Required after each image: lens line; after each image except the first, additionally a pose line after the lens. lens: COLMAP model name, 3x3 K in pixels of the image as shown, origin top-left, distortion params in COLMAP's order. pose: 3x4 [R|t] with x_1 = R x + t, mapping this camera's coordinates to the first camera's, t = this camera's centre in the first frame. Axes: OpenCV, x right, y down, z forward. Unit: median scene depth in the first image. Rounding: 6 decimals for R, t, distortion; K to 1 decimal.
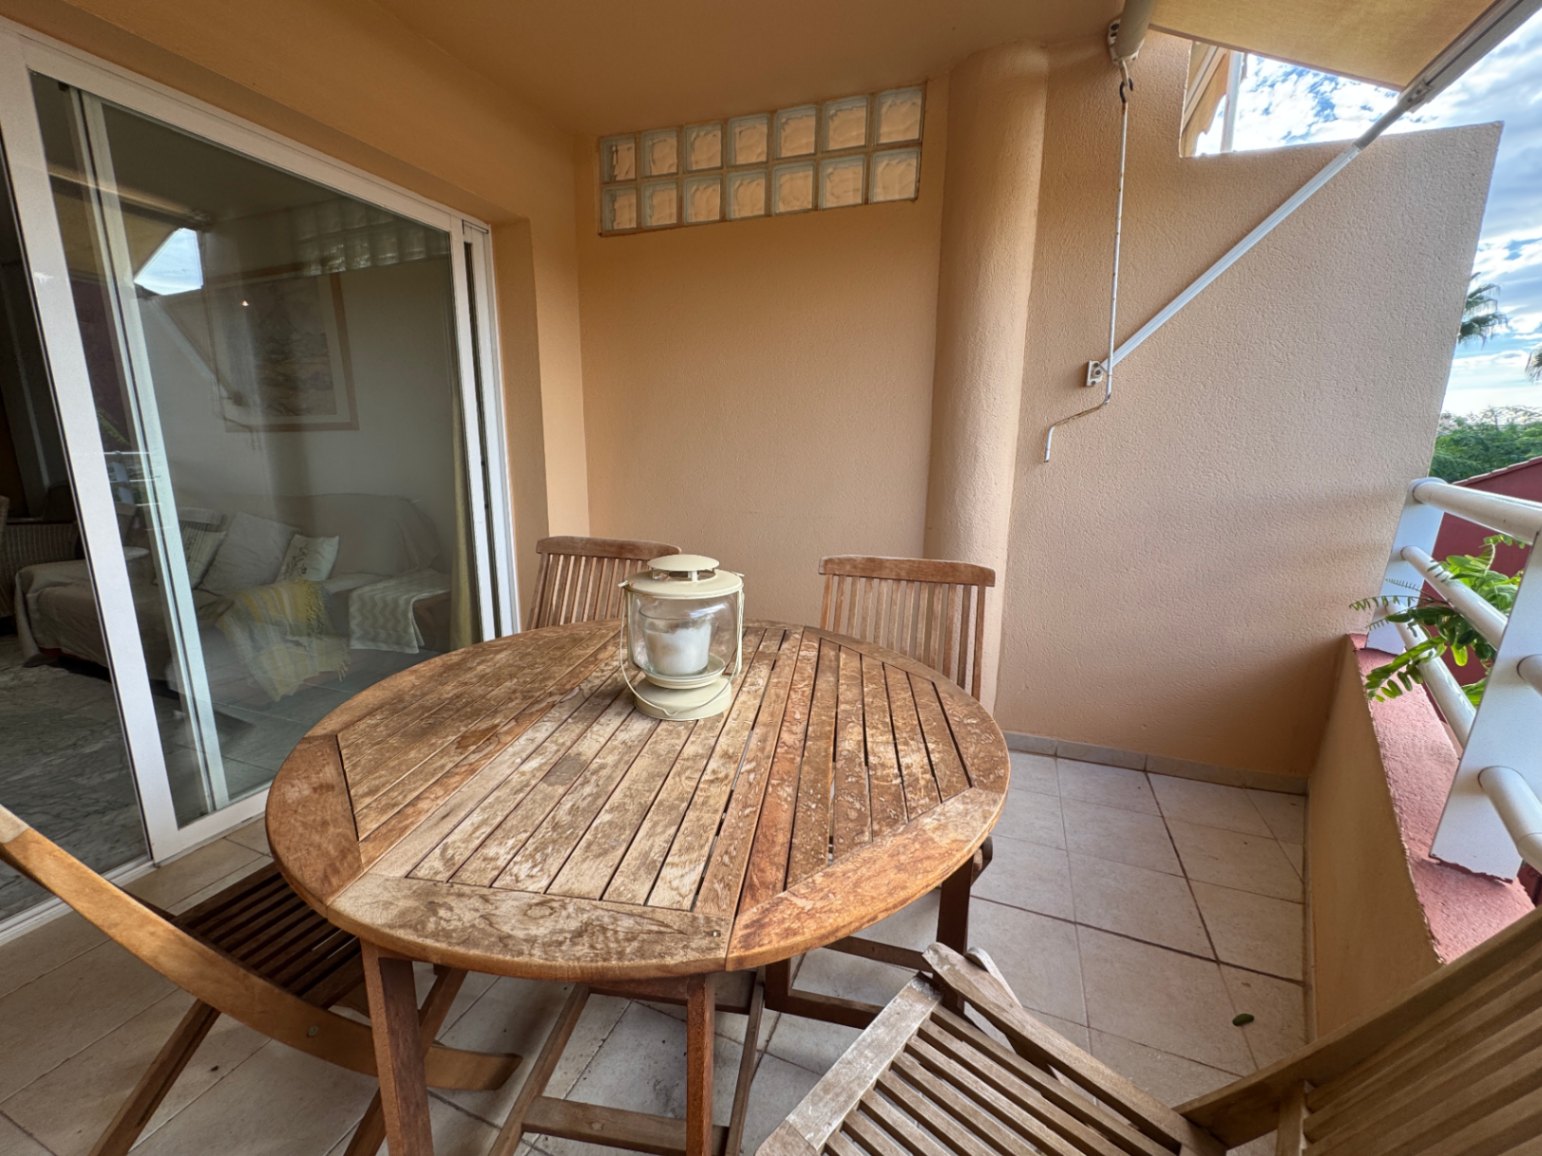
lens RADIAL K [[621.1, 0, 776.9], [0, 621.1, 576.1], [0, 0, 1]] dist [-0.001631, -0.000146]
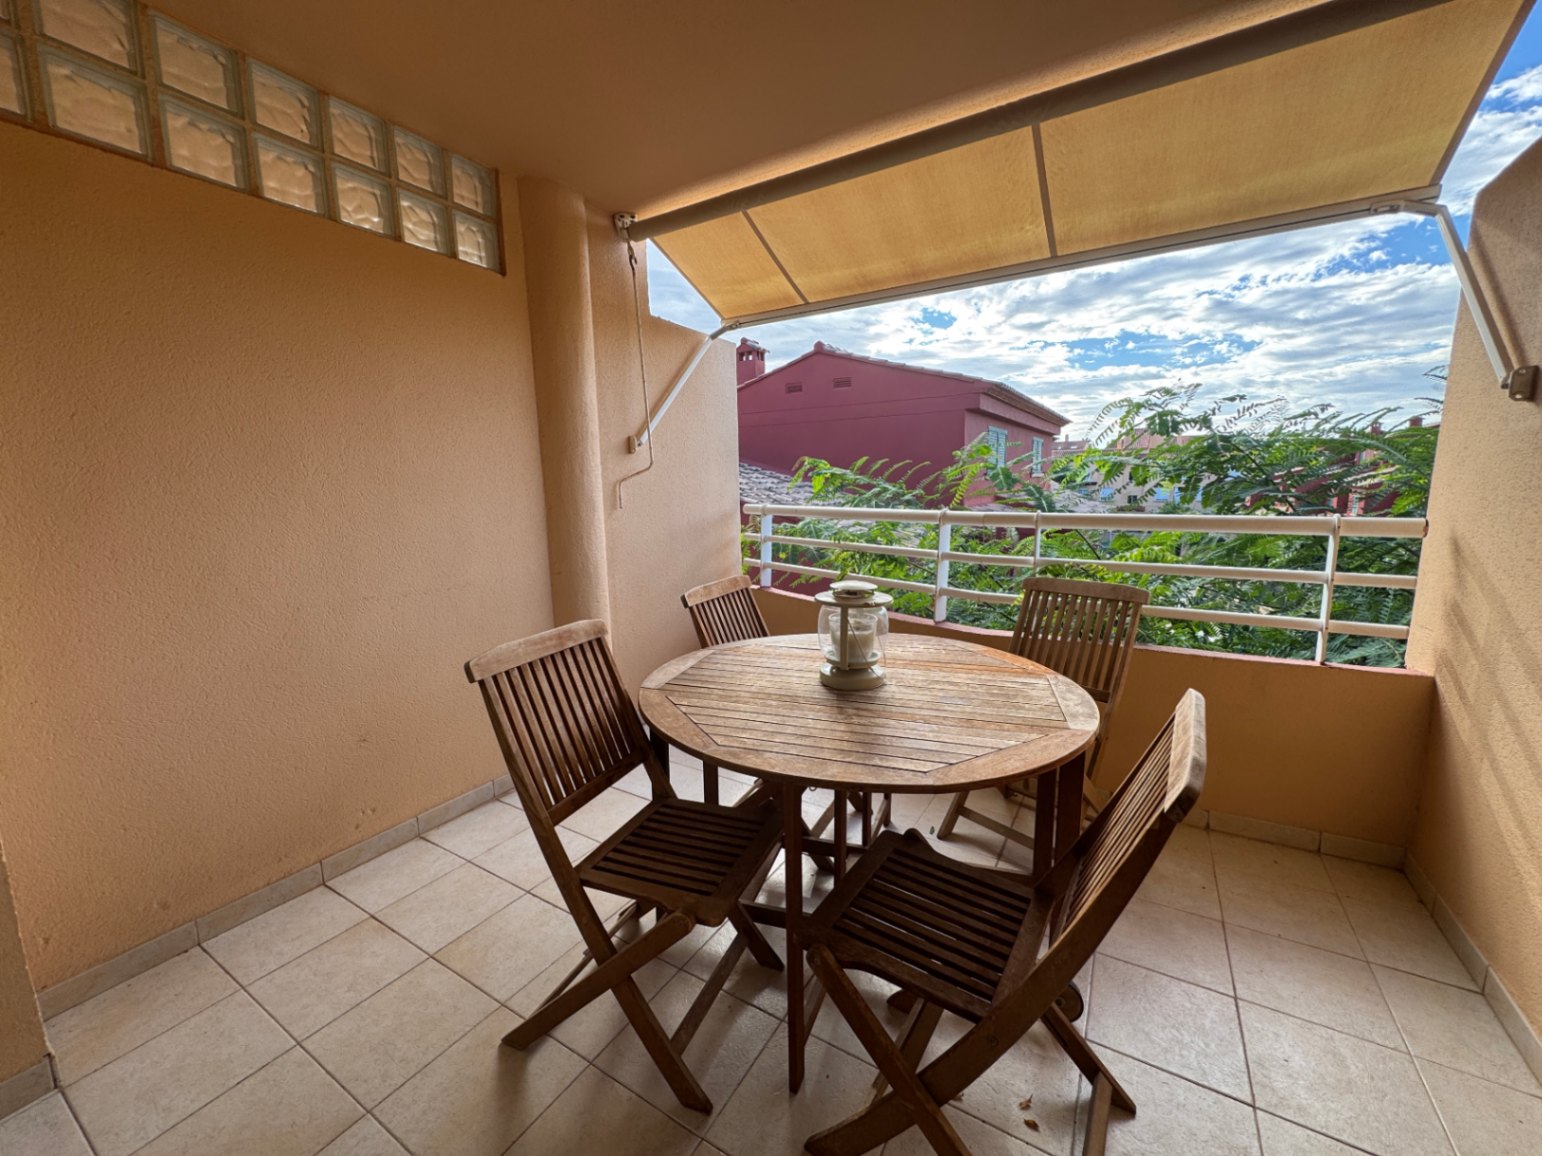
lens RADIAL K [[621.1, 0, 776.9], [0, 621.1, 576.1], [0, 0, 1]] dist [-0.001631, -0.000146]
pose [[0.189572, -0.166104, 0.967715, -0.925836], [0.201866, 0.971125, 0.127145, -0.159928], [-0.960891, 0.171246, 0.217629, 0.455815]]
